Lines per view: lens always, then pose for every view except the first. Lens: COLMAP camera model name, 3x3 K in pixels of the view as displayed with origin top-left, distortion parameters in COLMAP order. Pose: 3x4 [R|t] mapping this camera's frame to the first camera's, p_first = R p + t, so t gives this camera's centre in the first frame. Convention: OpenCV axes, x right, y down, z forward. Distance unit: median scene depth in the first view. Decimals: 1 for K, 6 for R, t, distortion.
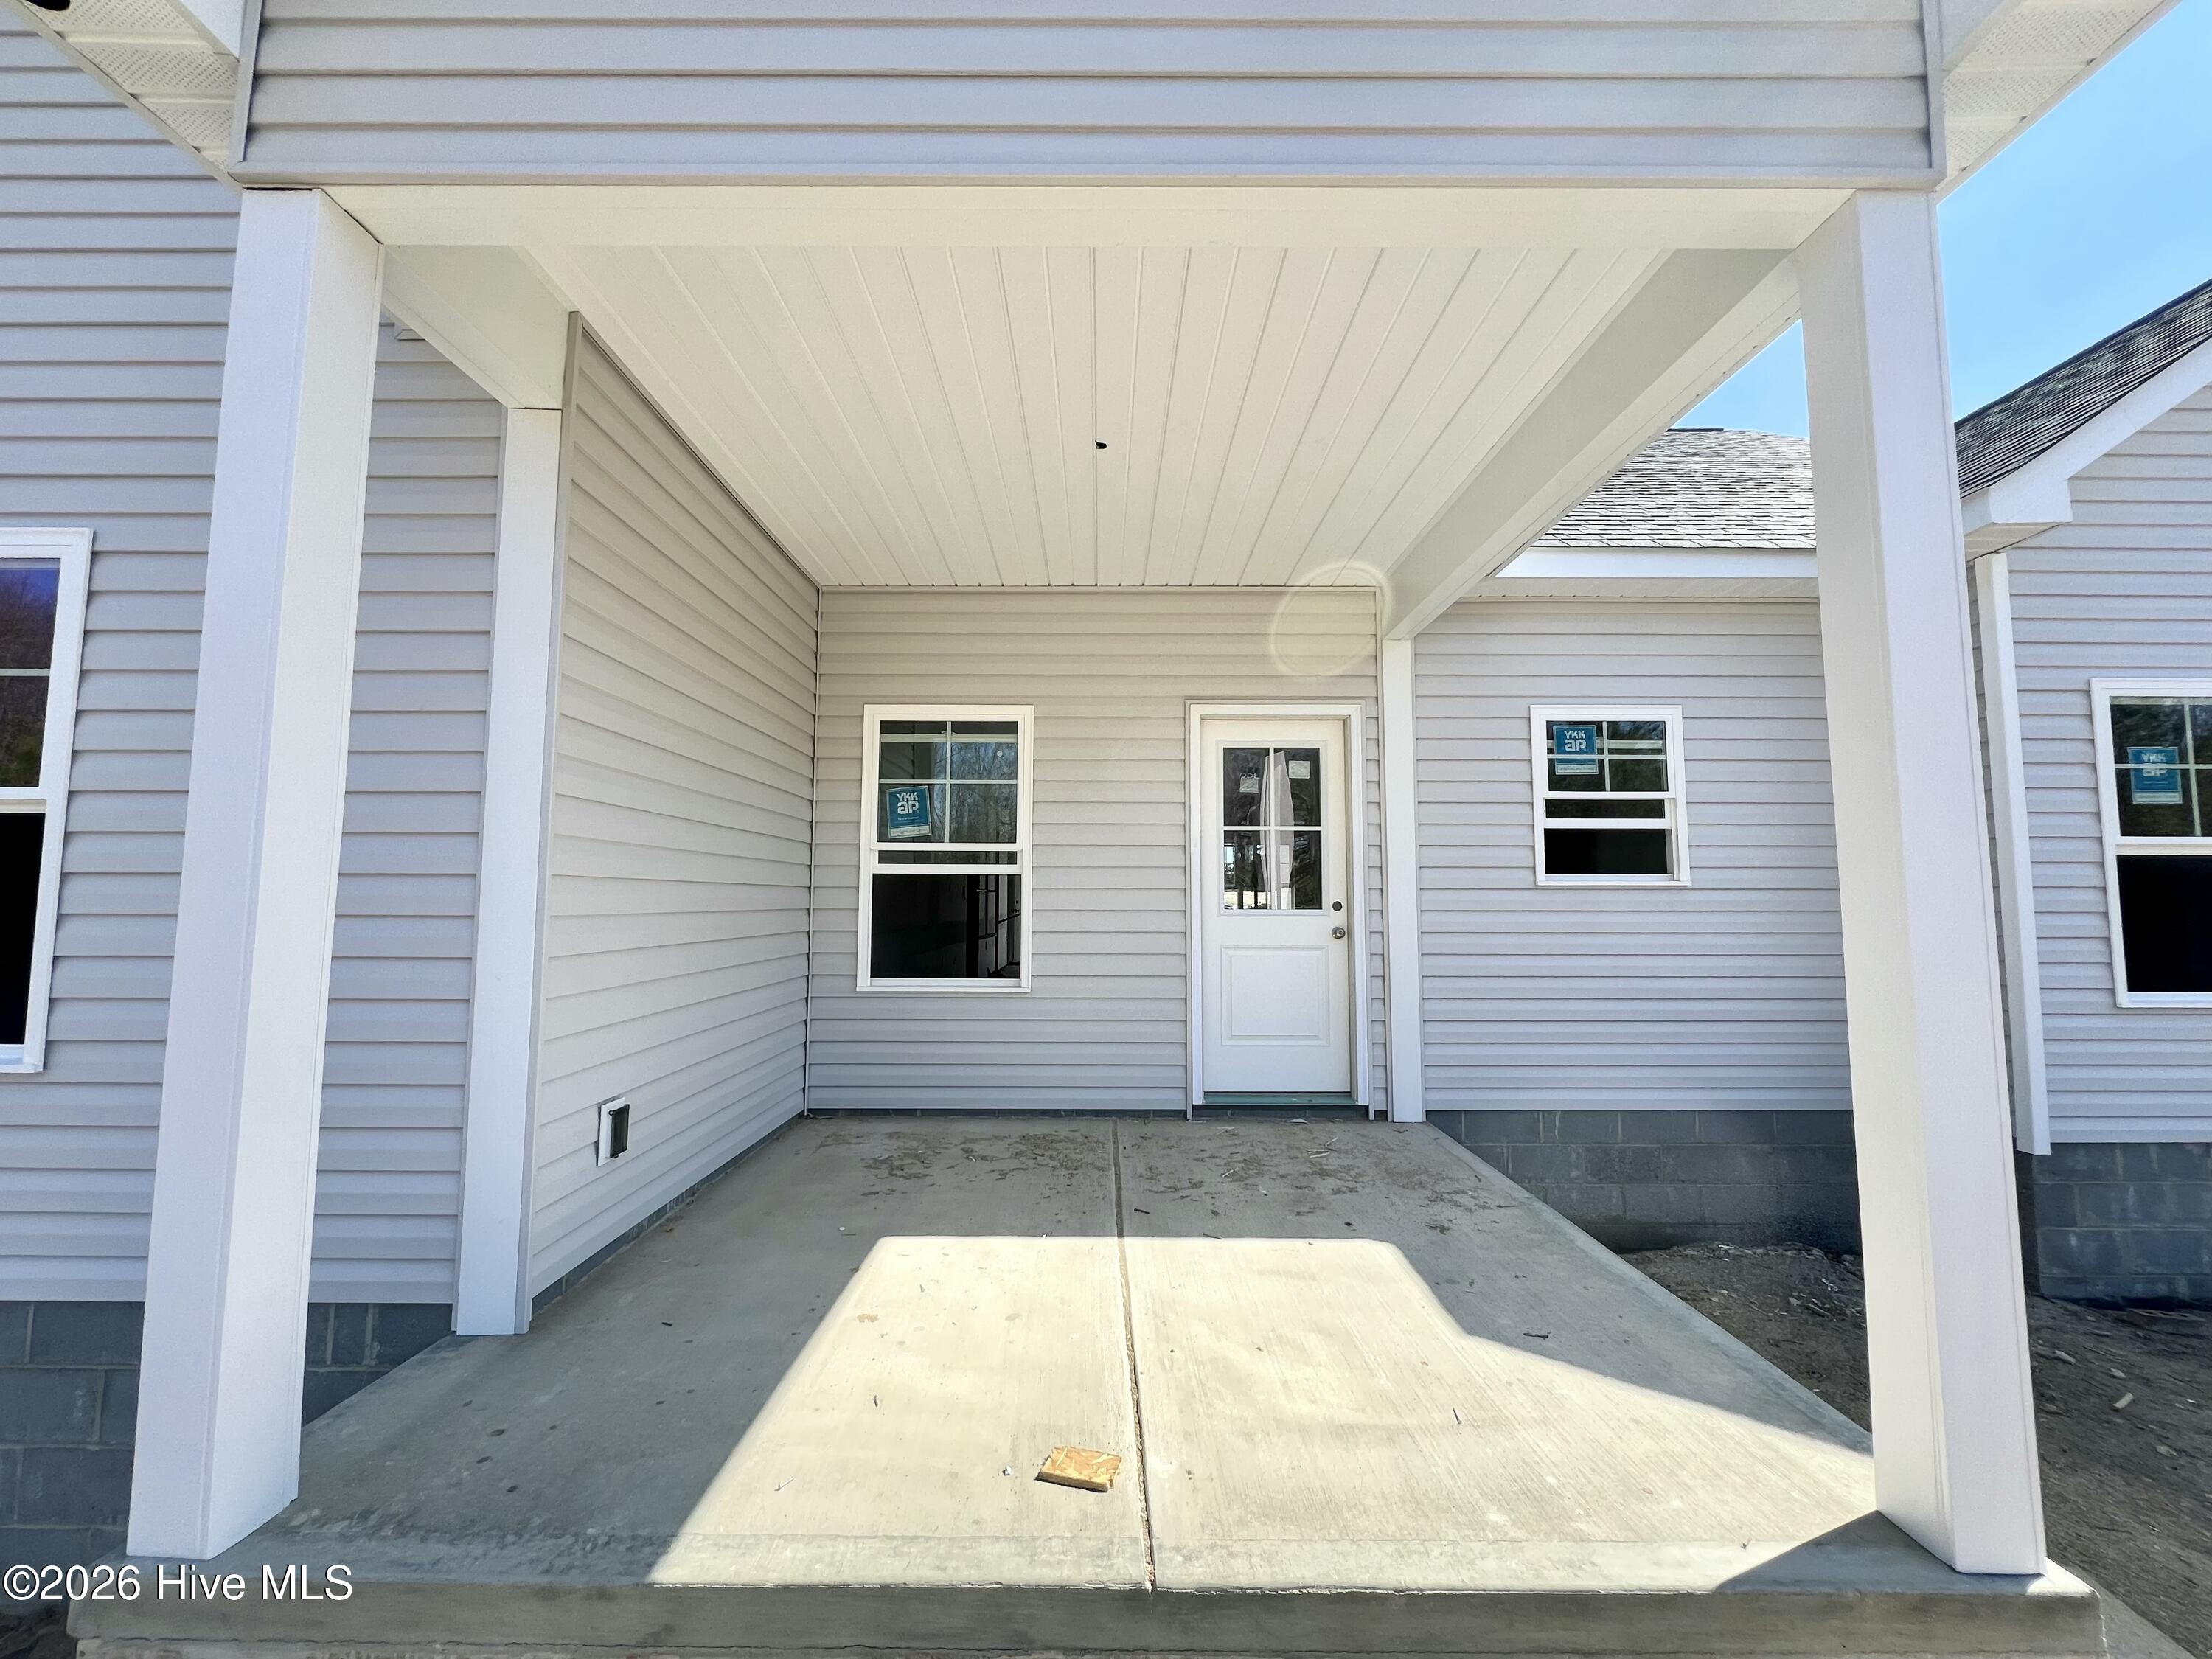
lens RADIAL K [[881.3, 0, 1099.0], [0, 881.3, 831.5], [0, 0, 1]] dist [-0.002944, 0.000343]
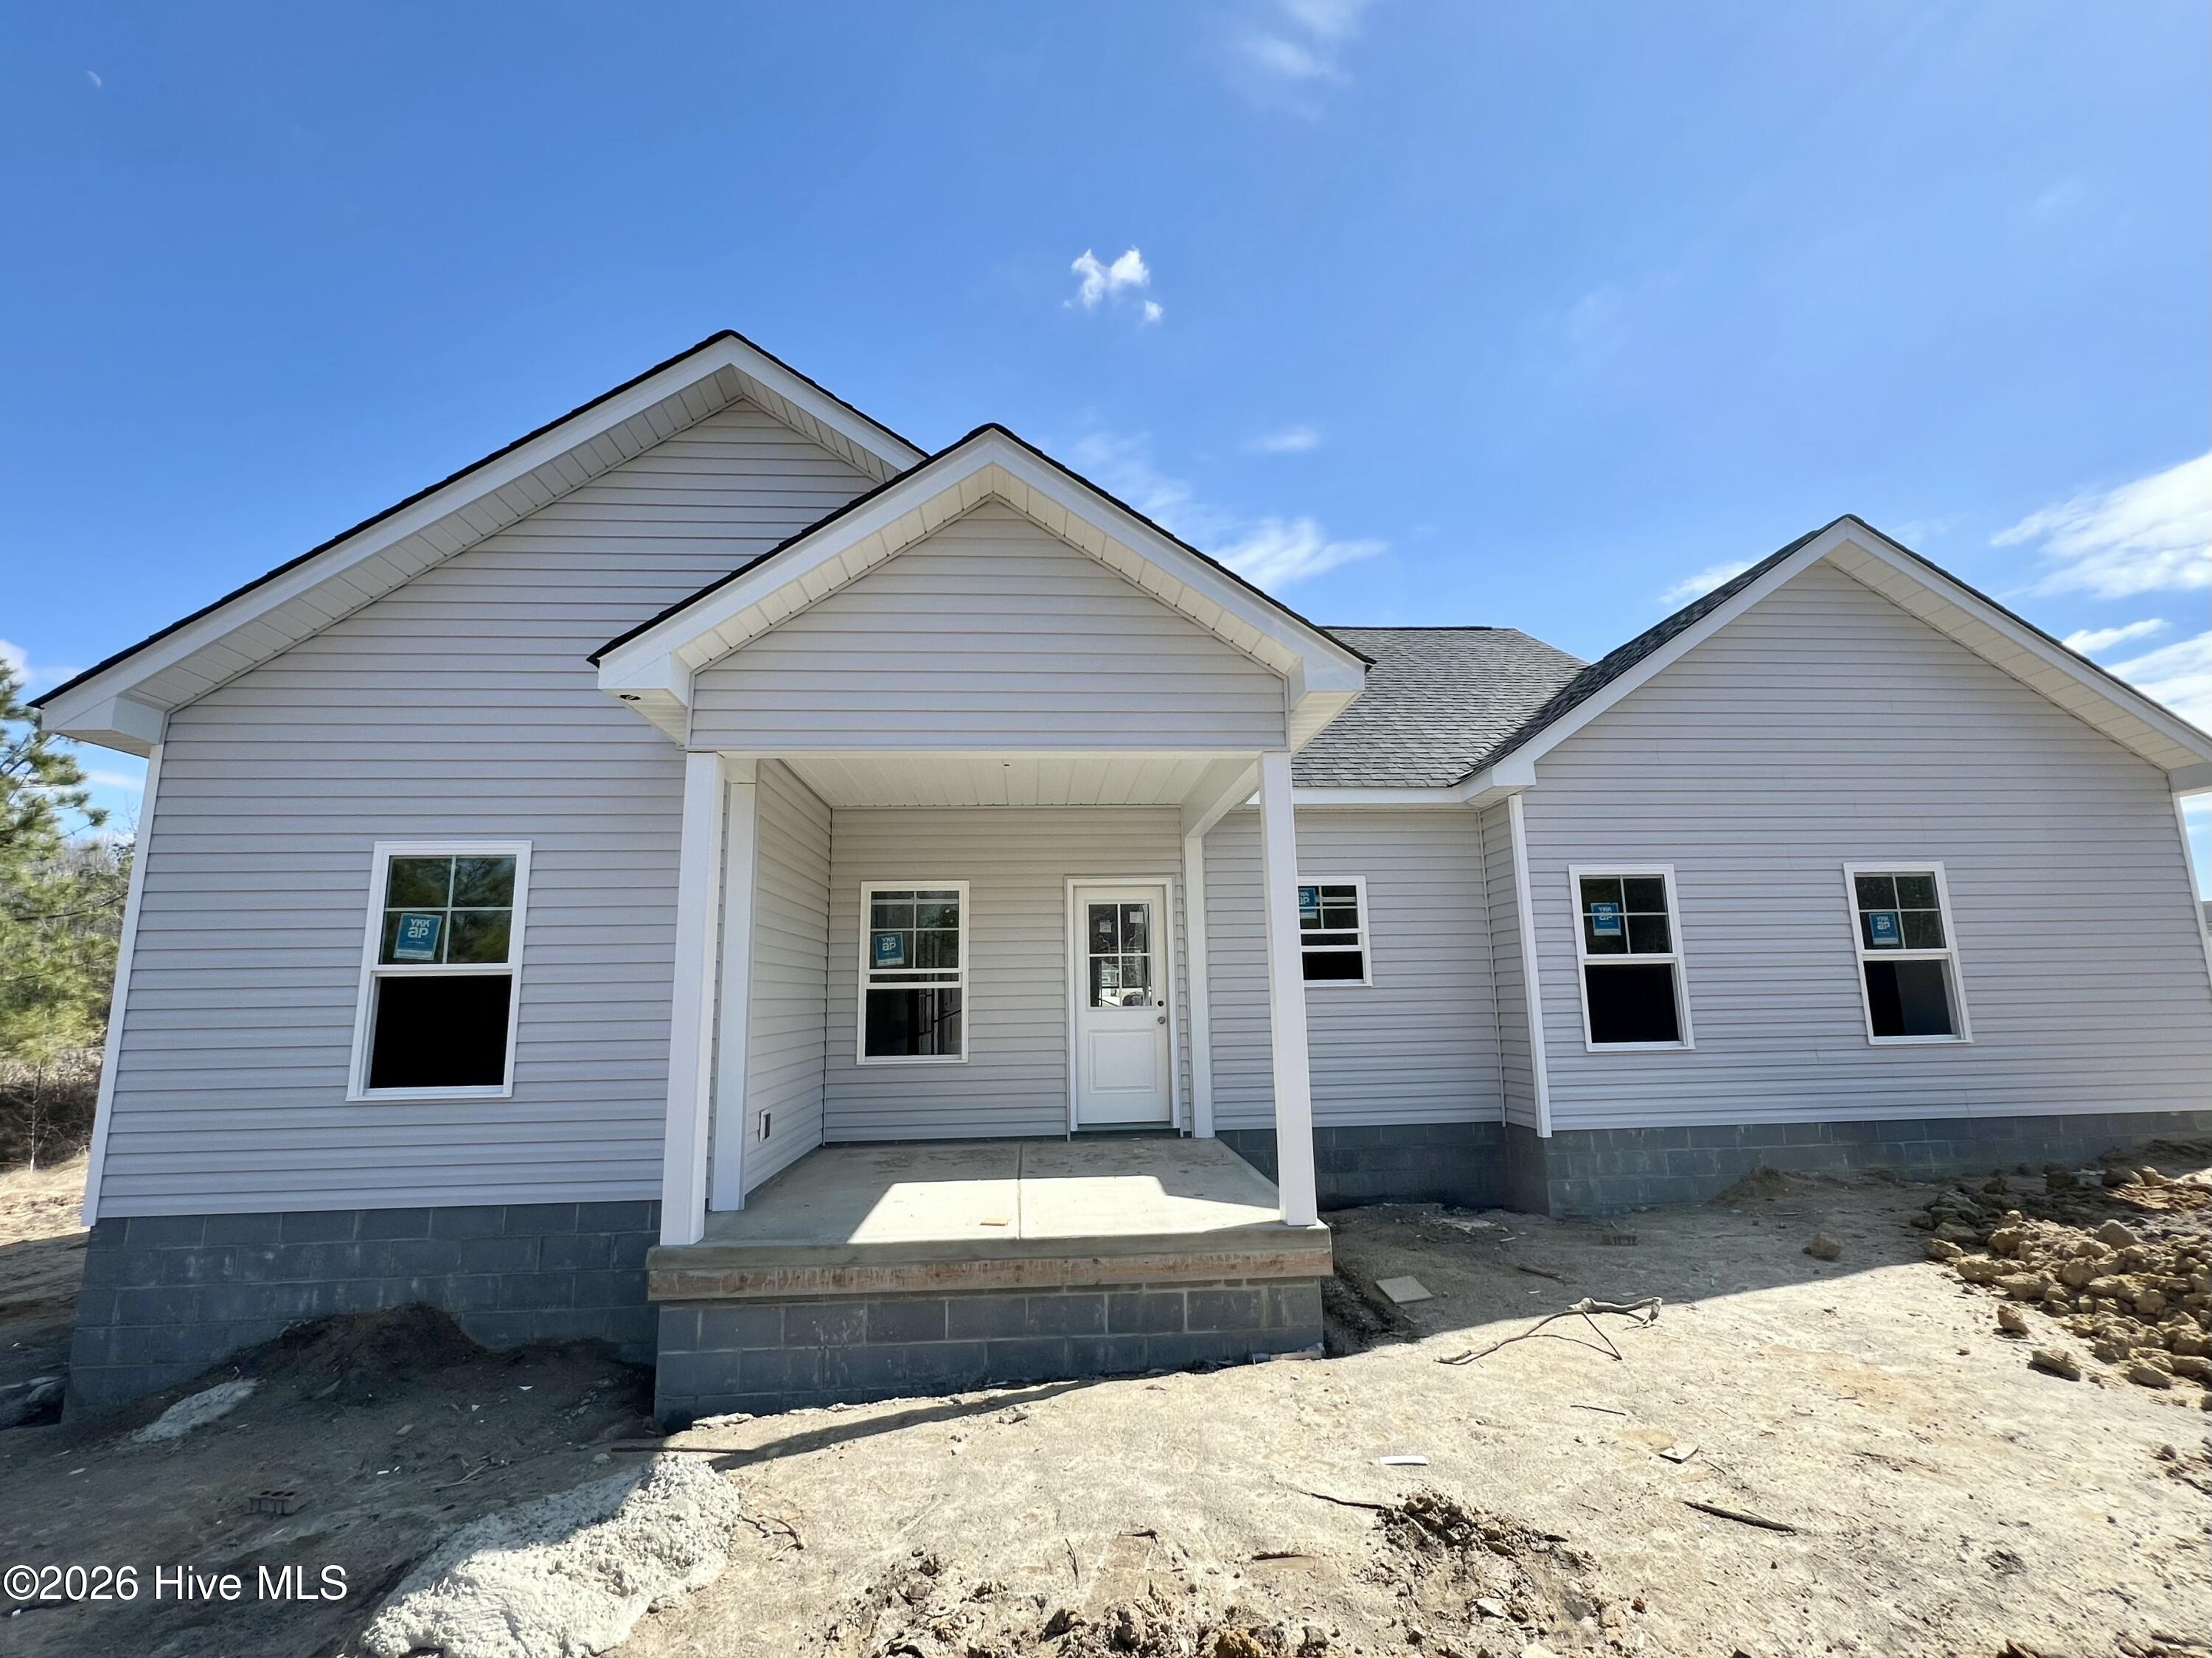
lens RADIAL K [[966.8, 0, 1096.4], [0, 966.8, 836.4], [0, 0, 1]] dist [-0.001469, 0.000783]
pose [[0.997413, -0.010072, 0.071181, 0.033844], [0.016258, 0.996087, -0.086868, -0.069294], [-0.070028, 0.087800, 0.993674, -0.788931]]
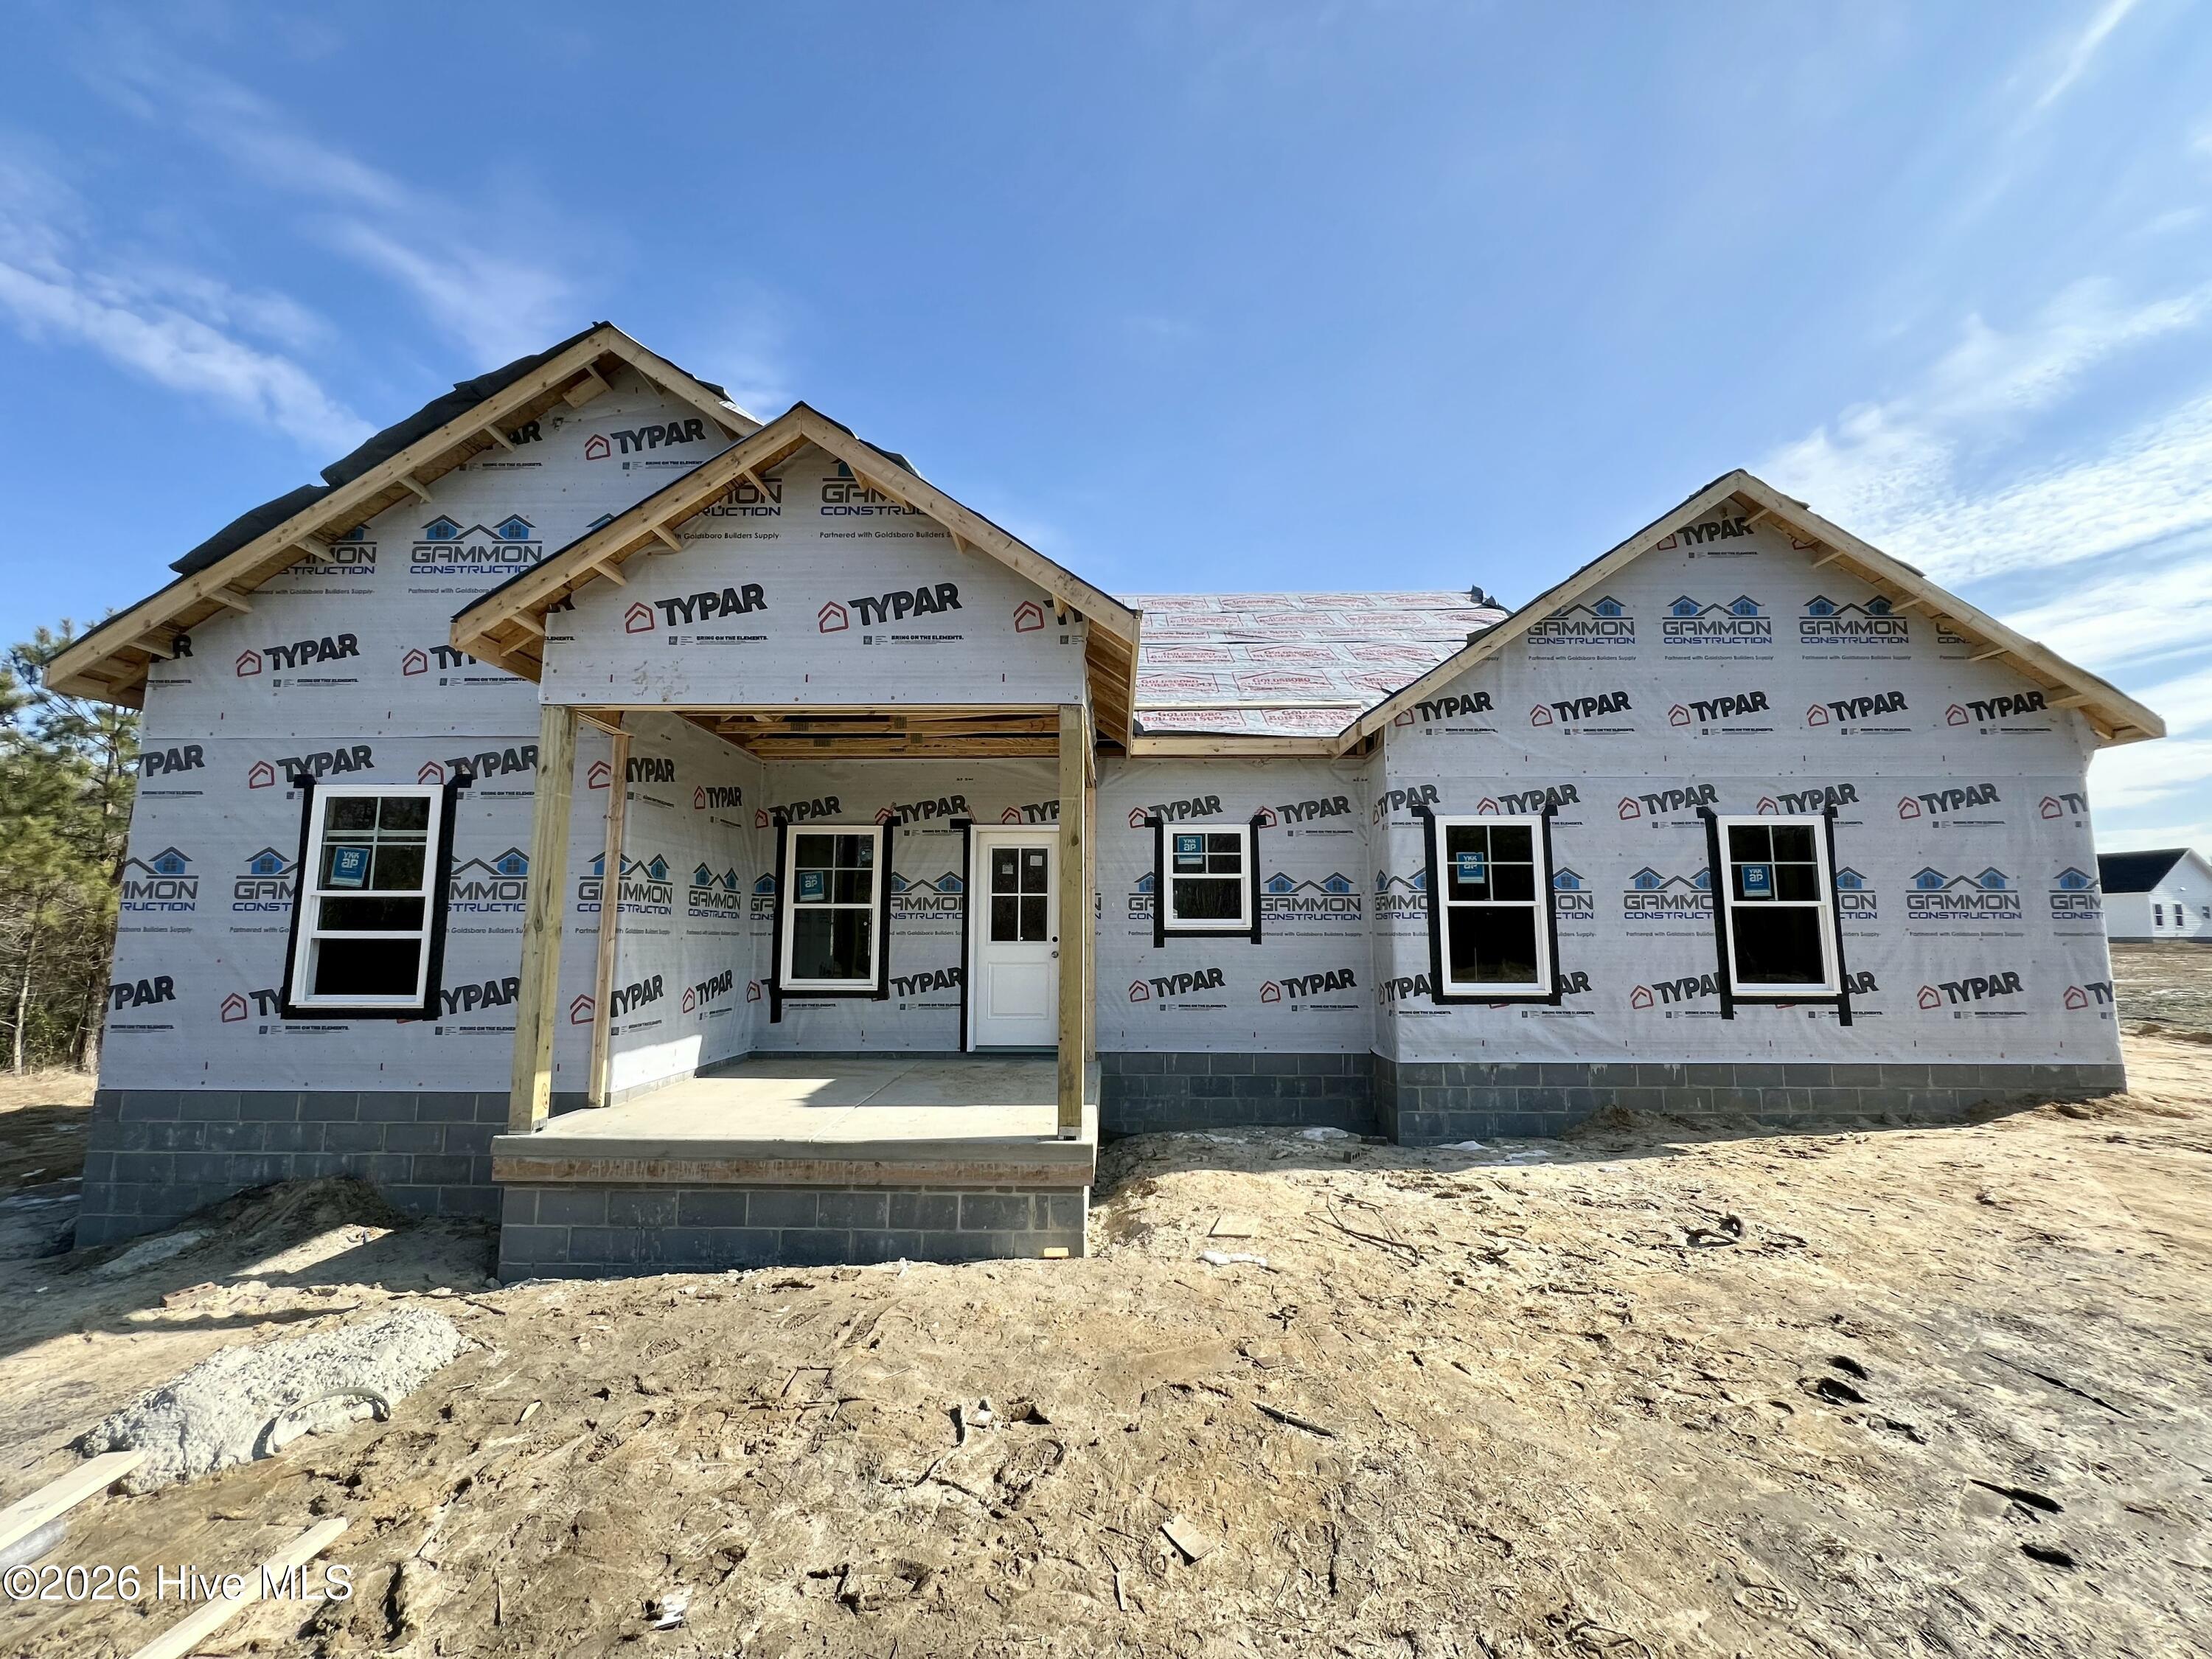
lens RADIAL K [[881.3, 0, 1099.8], [0, 881.3, 833.5], [0, 0, 1]] dist [-0.002944, 0.000343]
pose [[0.999873, -0.003446, -0.015573, 0.400212], [0.002823, 0.999203, -0.039823, -0.057591], [0.015698, 0.039774, 0.999085, -0.781706]]
